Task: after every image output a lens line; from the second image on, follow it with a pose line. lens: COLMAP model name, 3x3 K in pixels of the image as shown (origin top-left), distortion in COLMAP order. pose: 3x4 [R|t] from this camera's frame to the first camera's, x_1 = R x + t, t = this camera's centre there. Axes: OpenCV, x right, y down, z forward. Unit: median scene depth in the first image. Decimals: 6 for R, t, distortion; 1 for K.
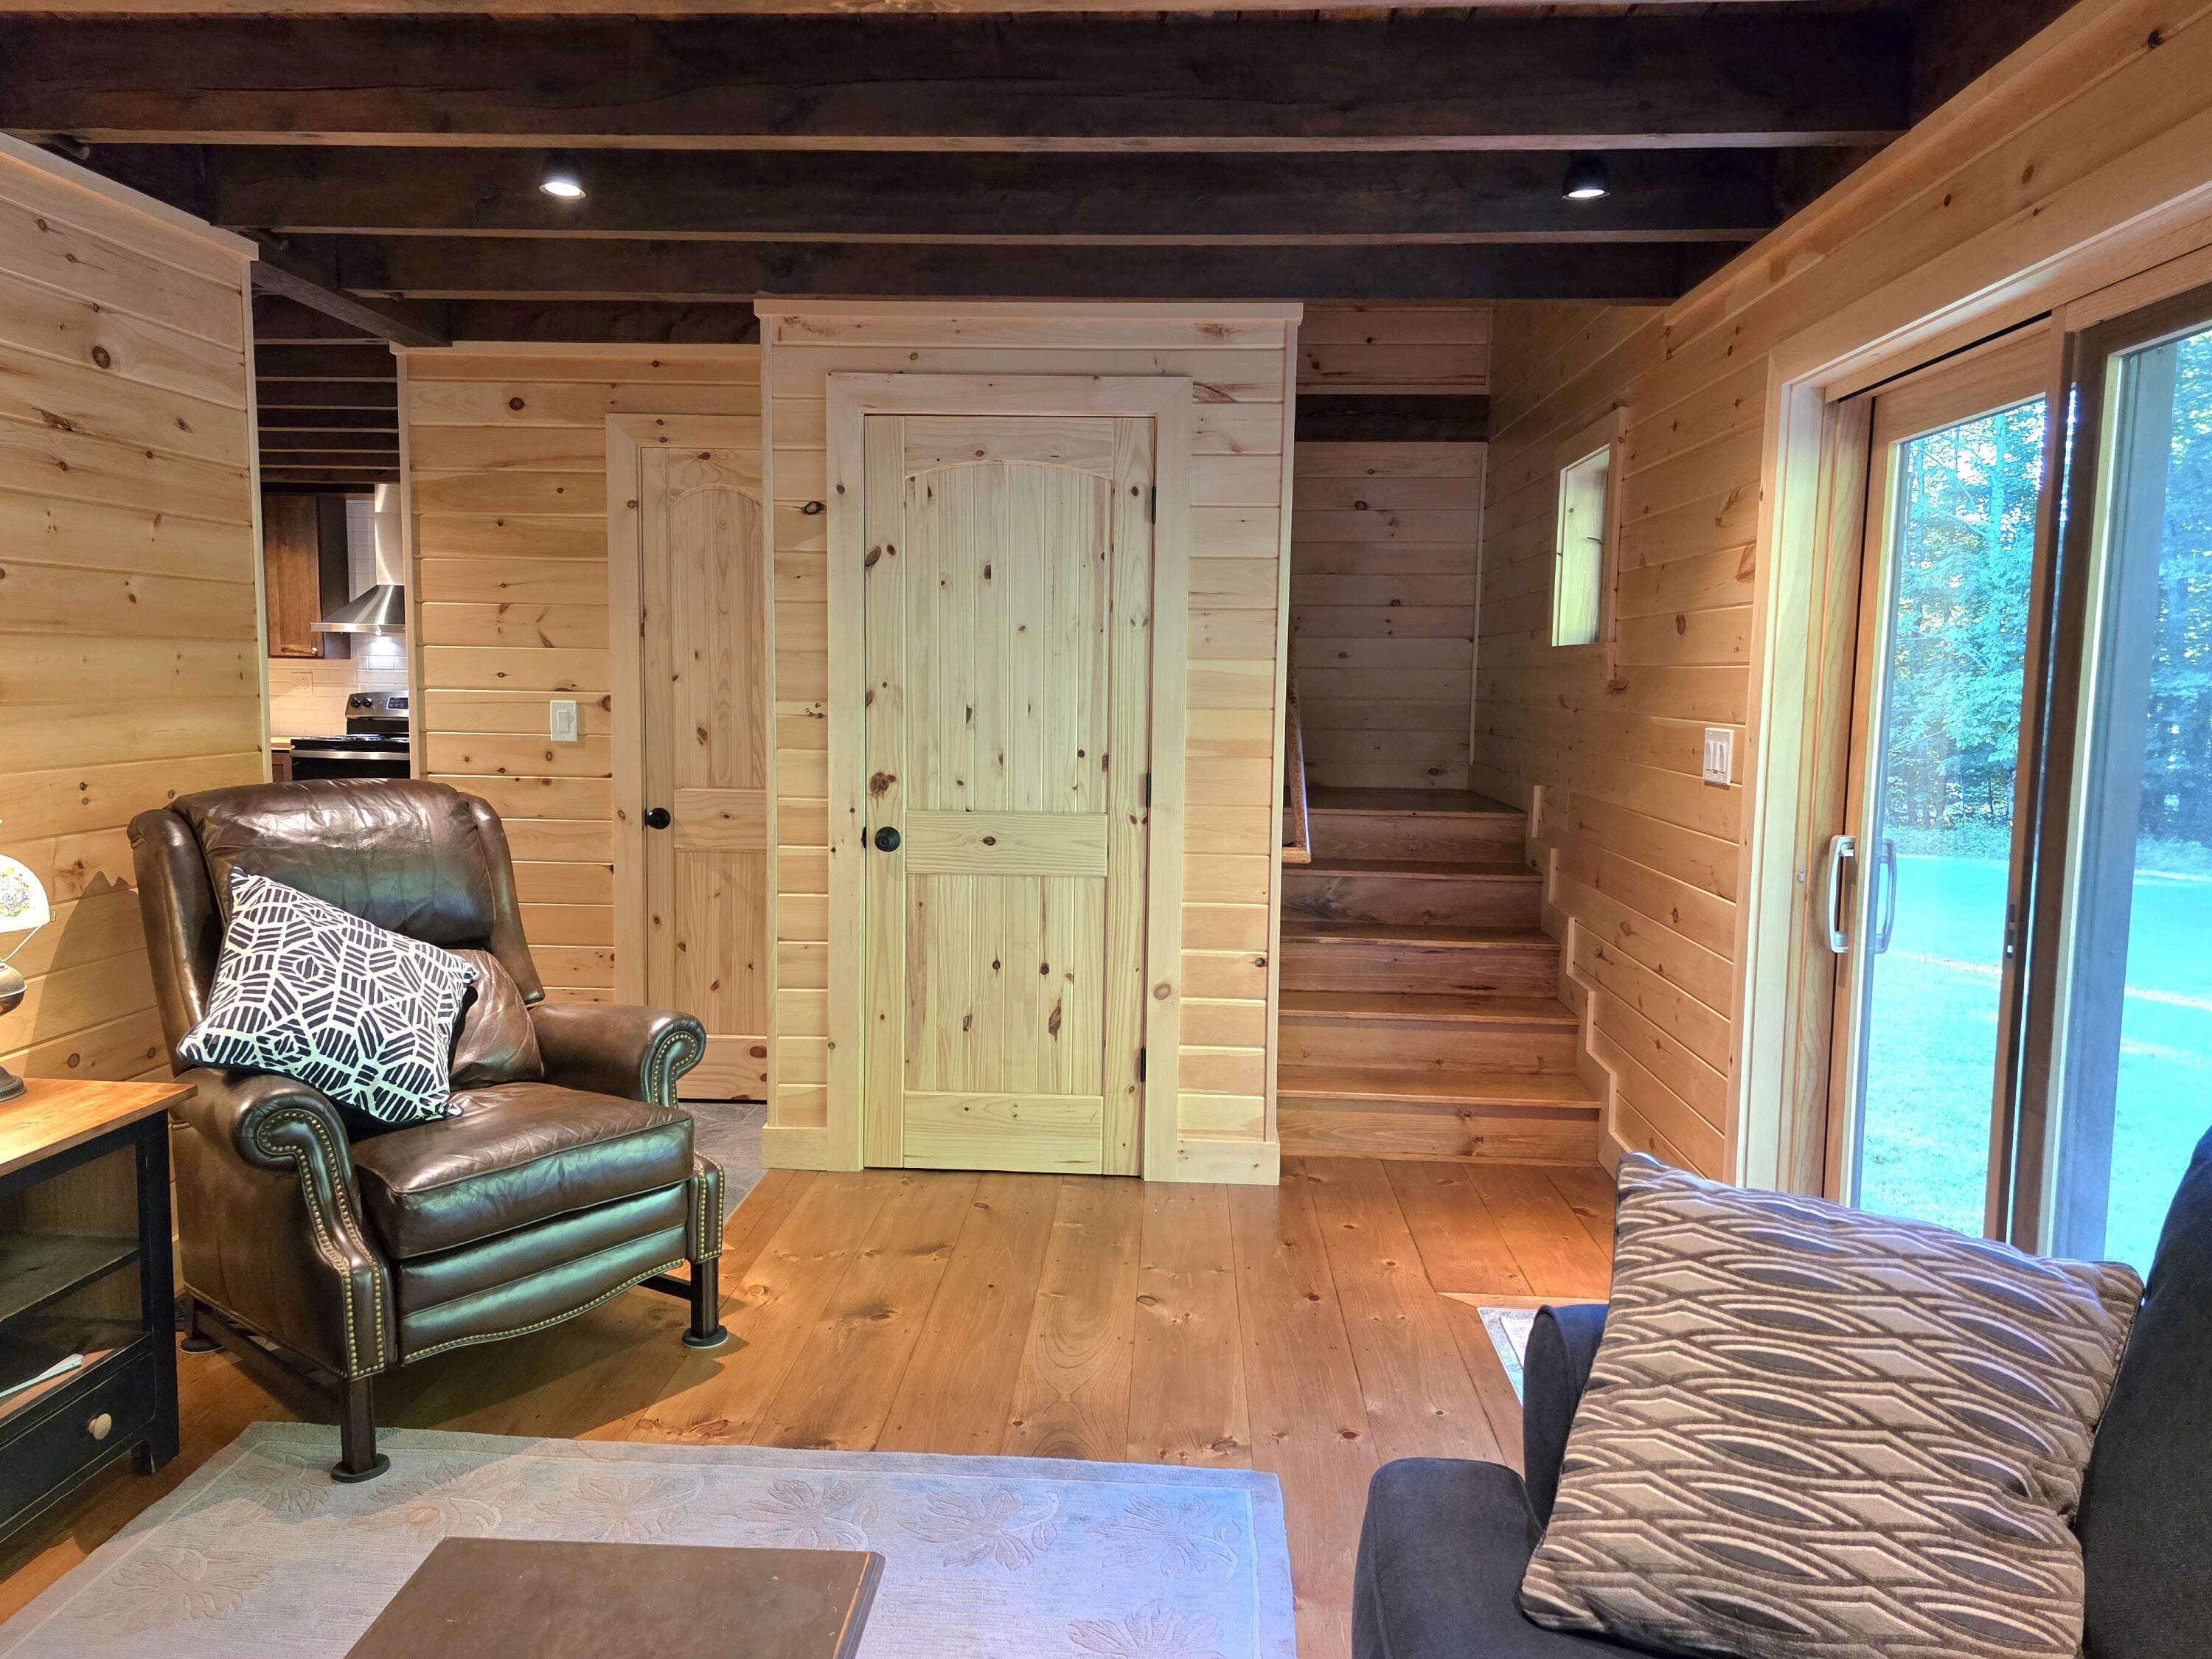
lens RADIAL K [[1548.1, 0, 1106.0], [0, 1548.1, 829.5], [0, 0, 1]] dist [0.089675, -0.087266]
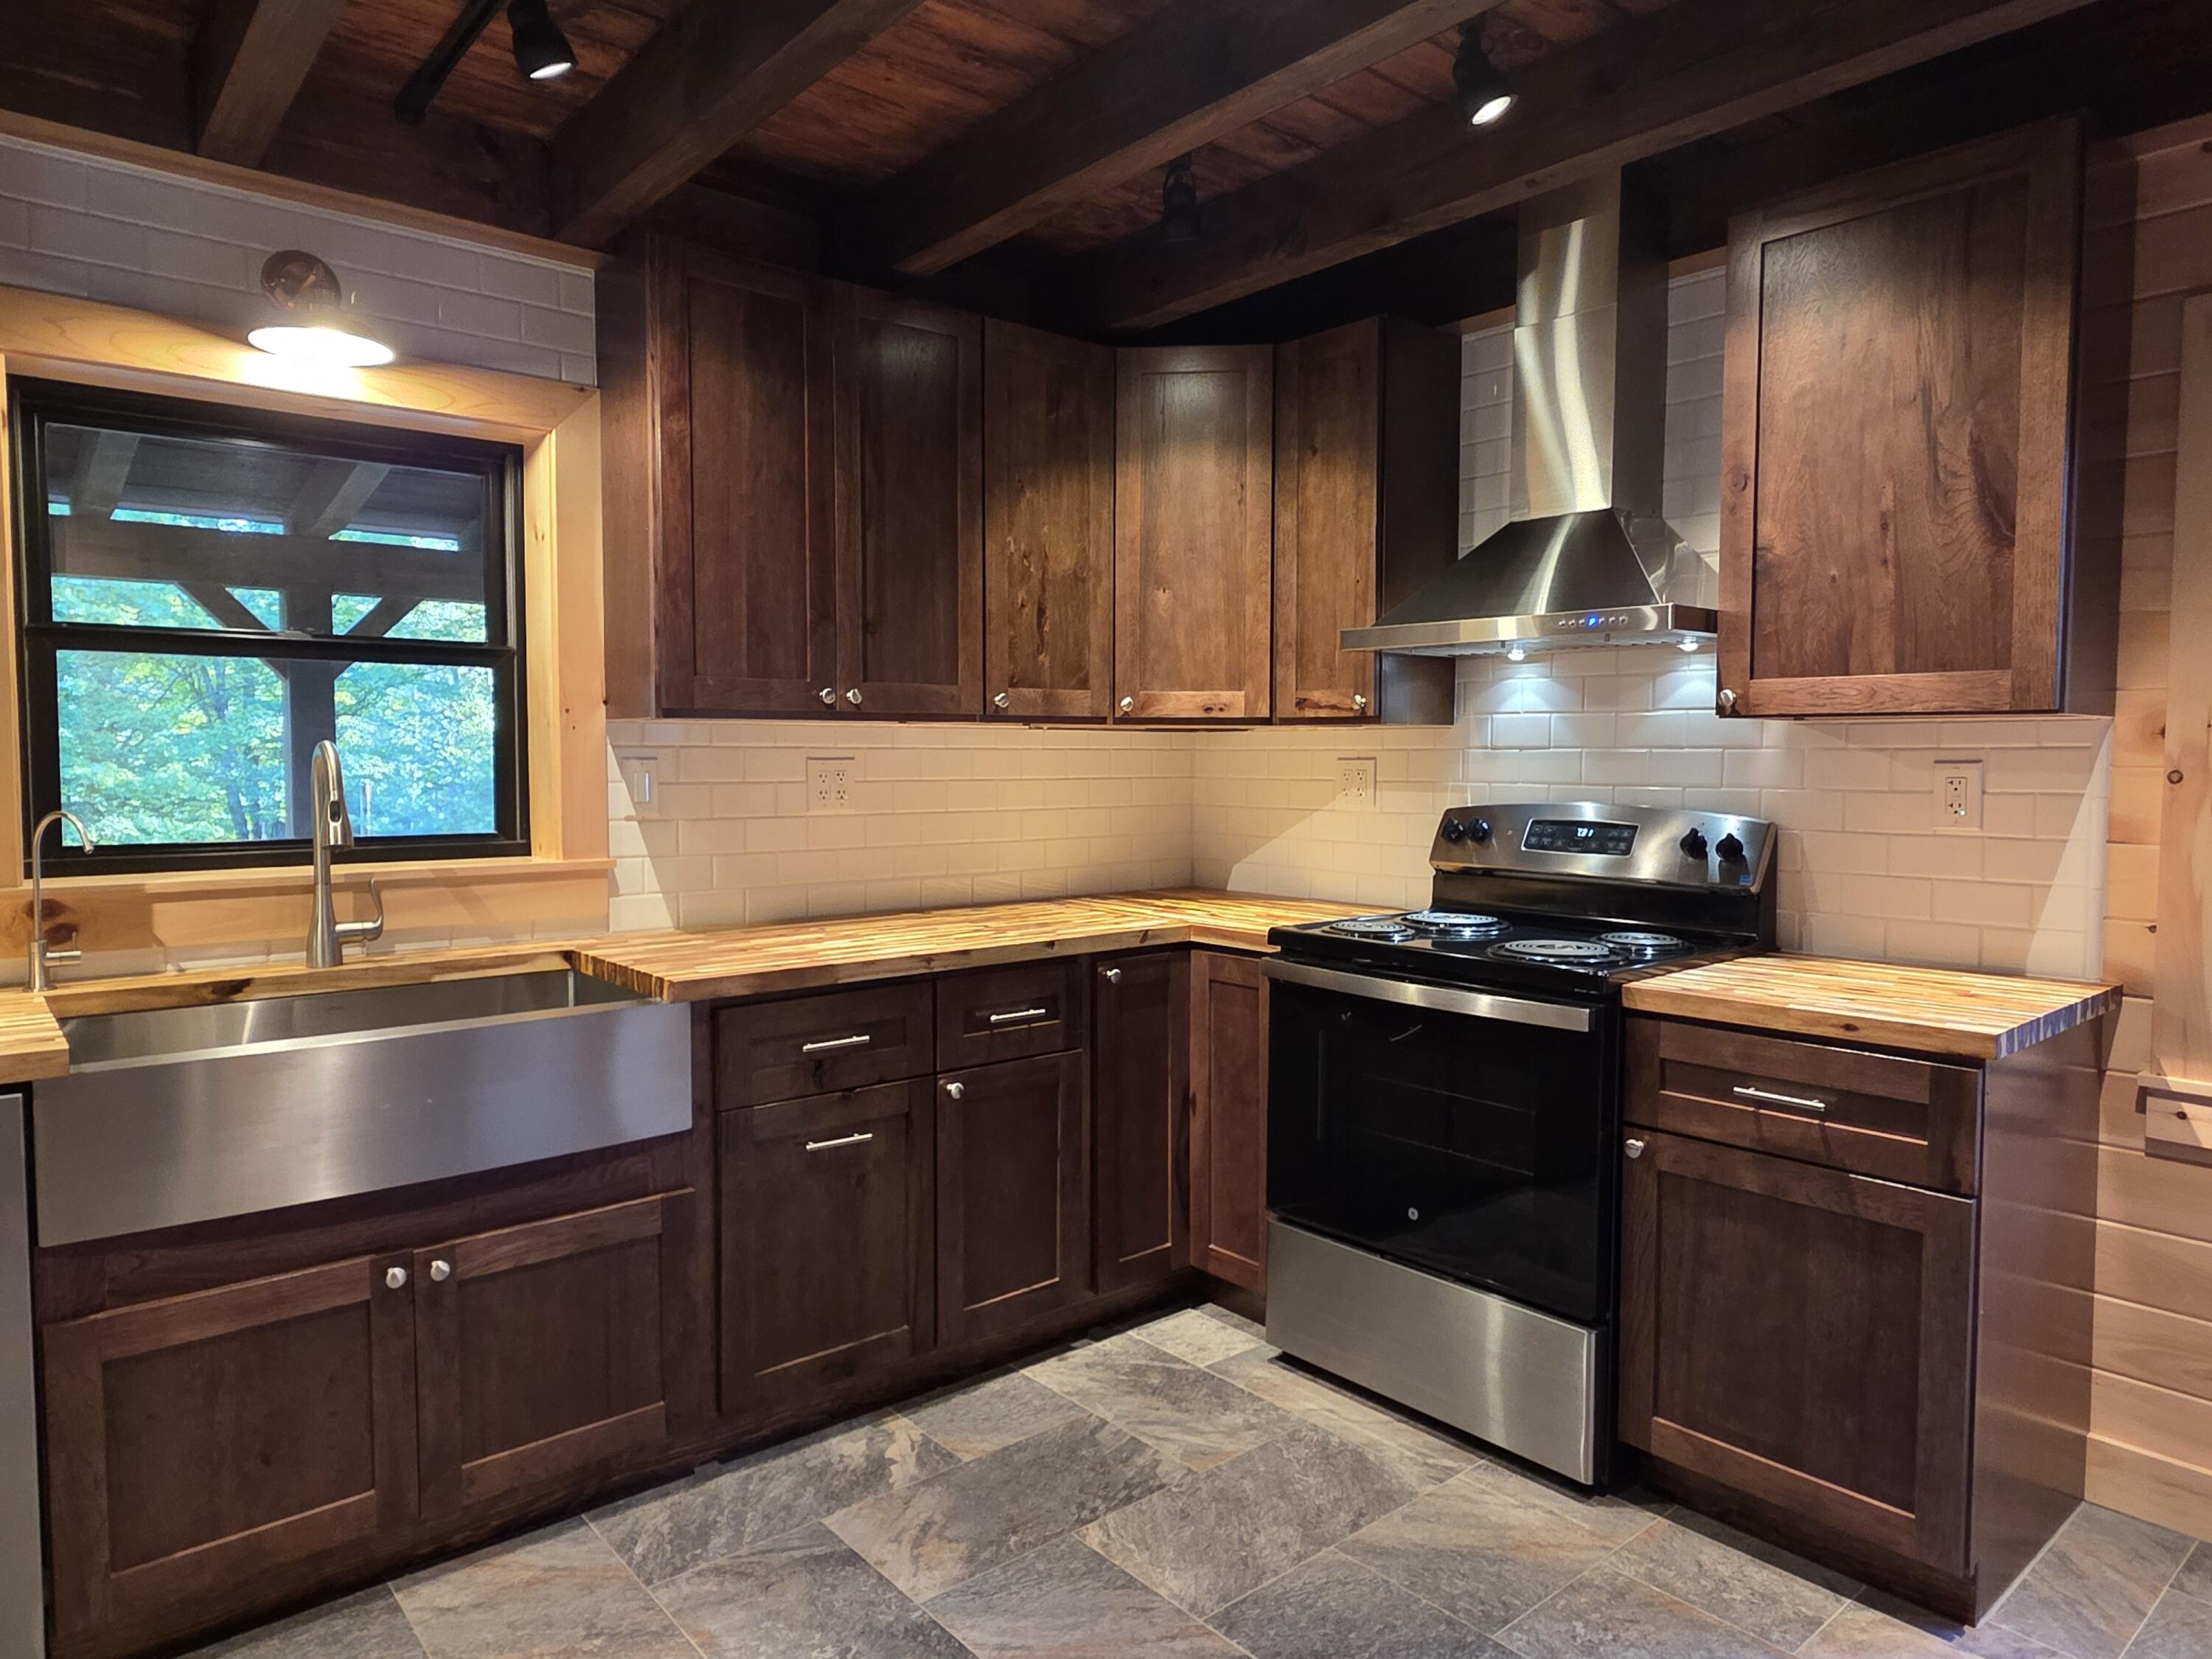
lens RADIAL K [[1384.1, 0, 1071.0], [0, 1384.1, 826.1], [0, 0, 1]] dist [0.002455, 0.000707]
pose [[0.680463, 0.022623, -0.732433, -0.293821], [-0.061169, 0.997788, -0.026010, -0.068657], [0.730225, 0.062501, 0.680342, 0.709346]]
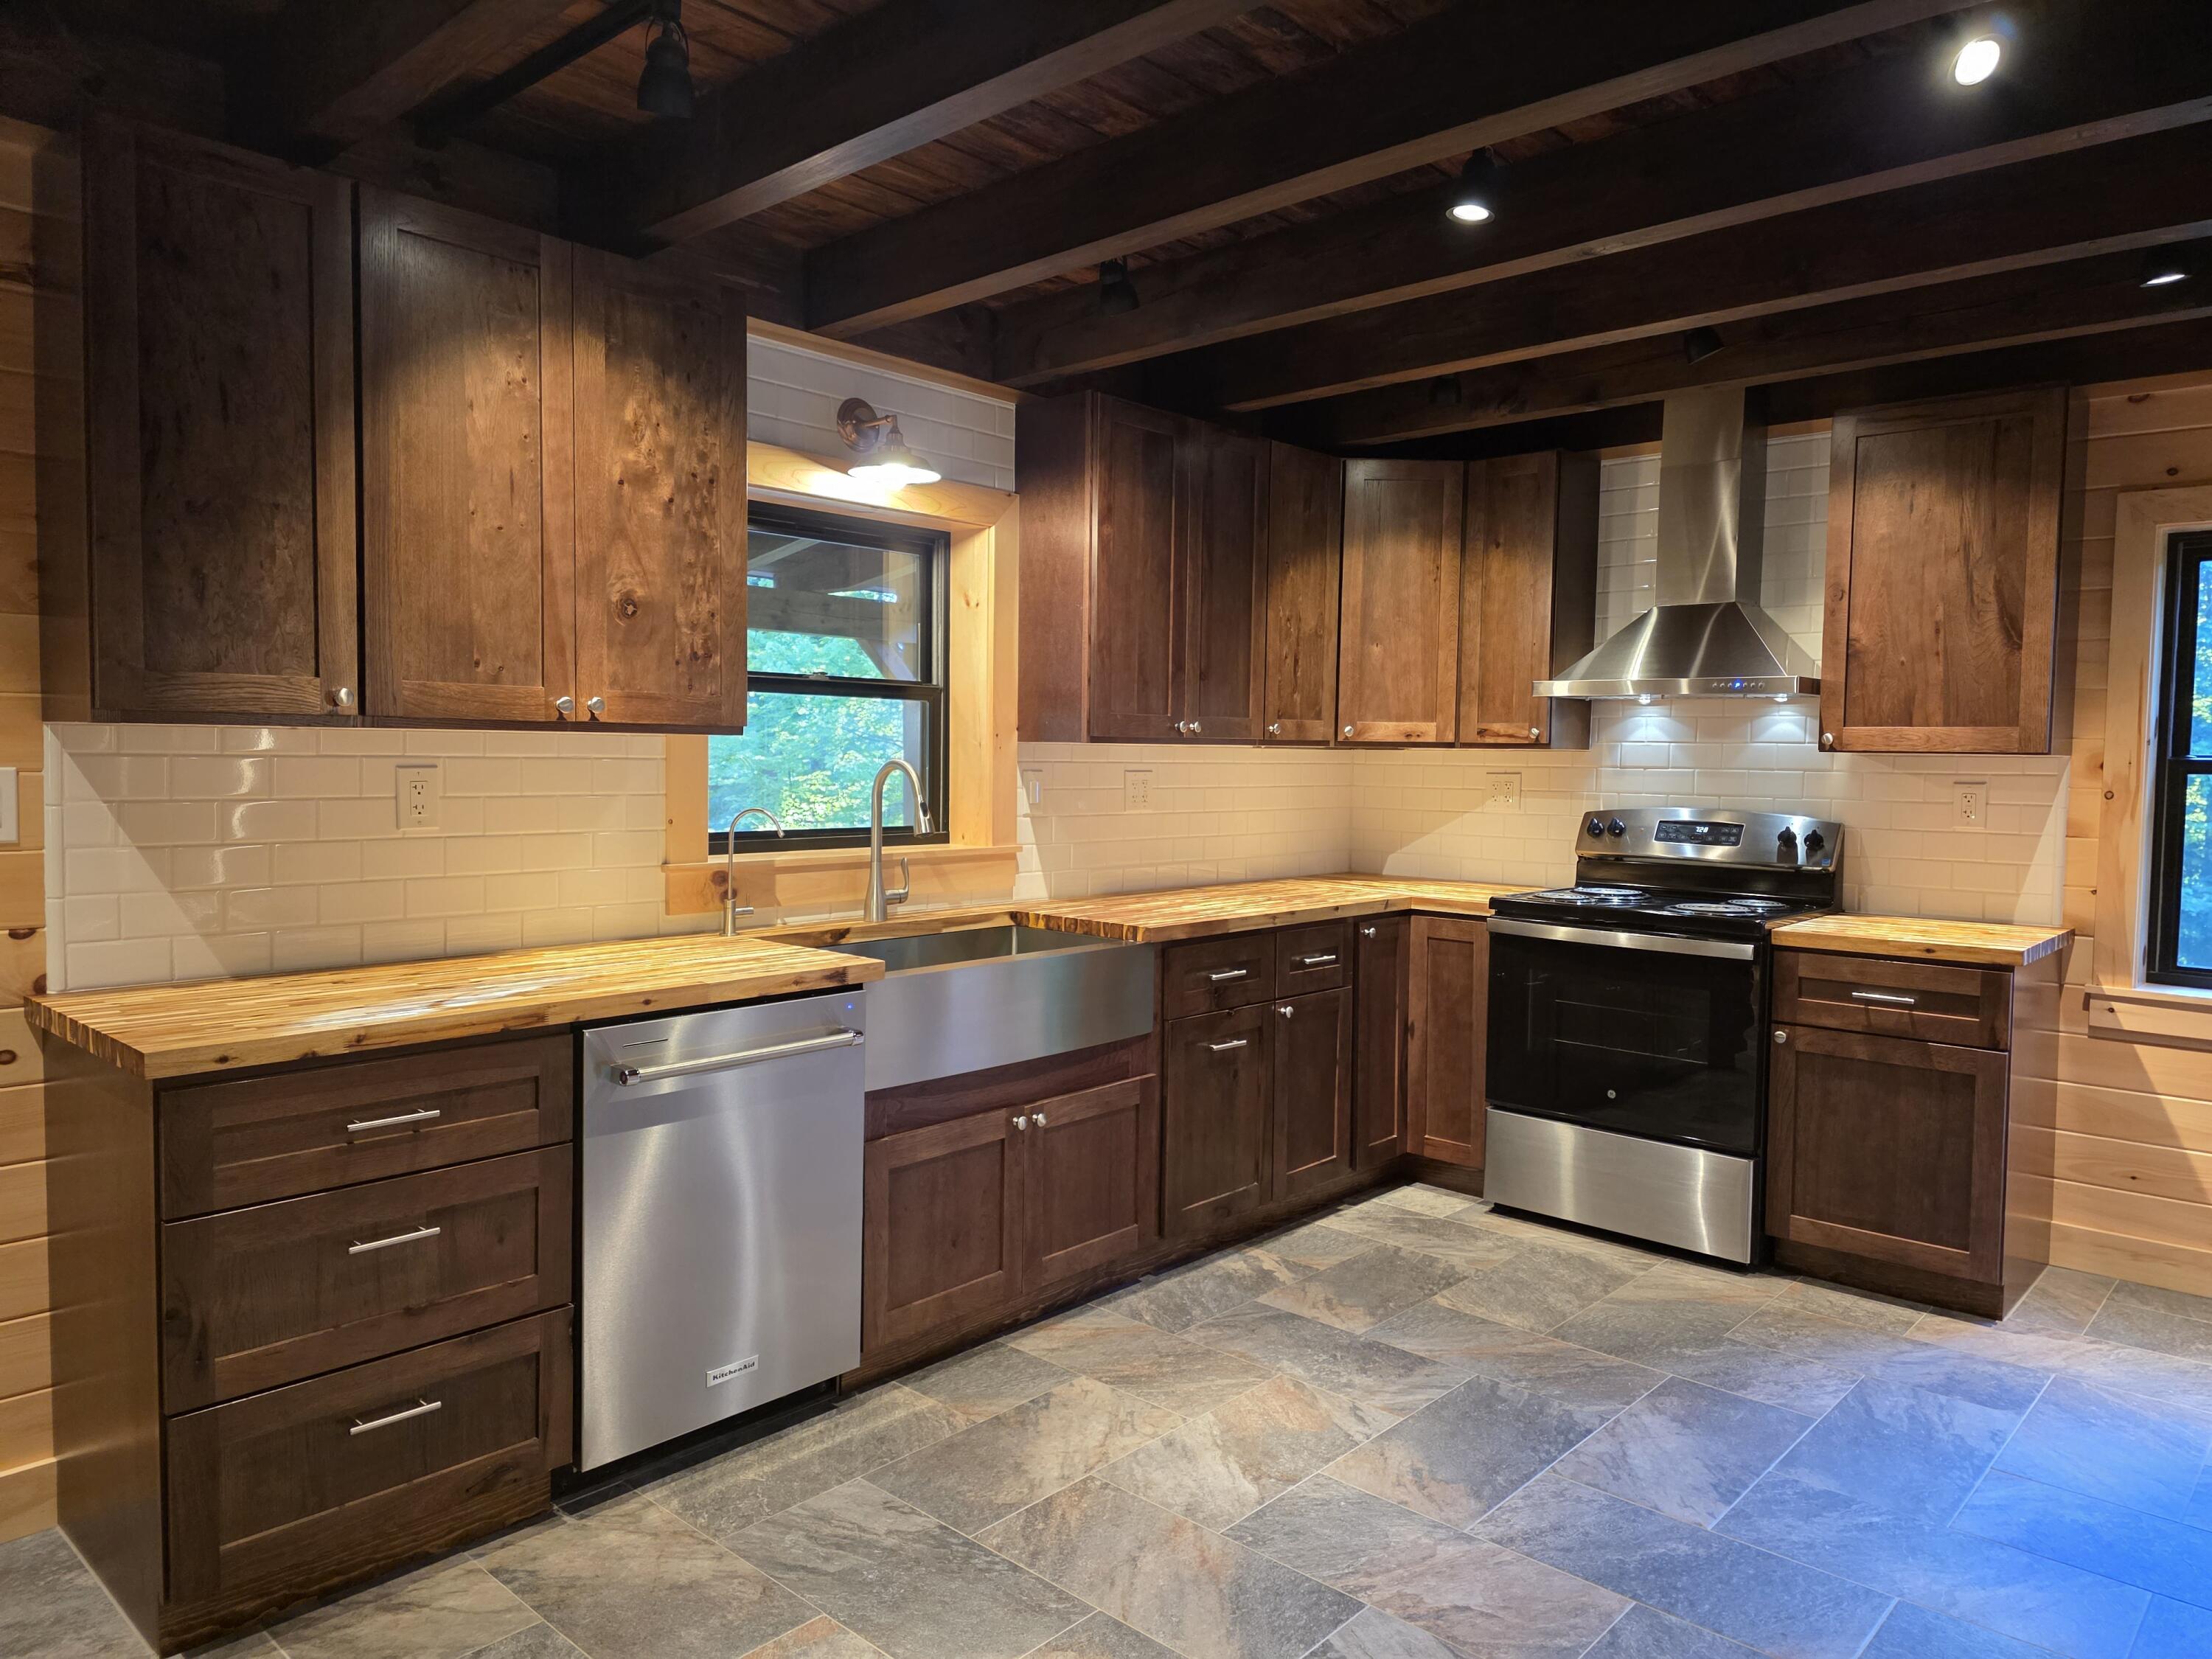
lens RADIAL K [[1477.4, 0, 1103.6], [0, 1477.4, 827.0], [0, 0, 1]] dist [0.082487, -0.083988]
pose [[0.774669, 0.026317, -0.631819, -0.292147], [-0.062000, 0.997481, -0.034469, -0.054399], [0.629320, 0.065875, 0.774350, 0.510328]]
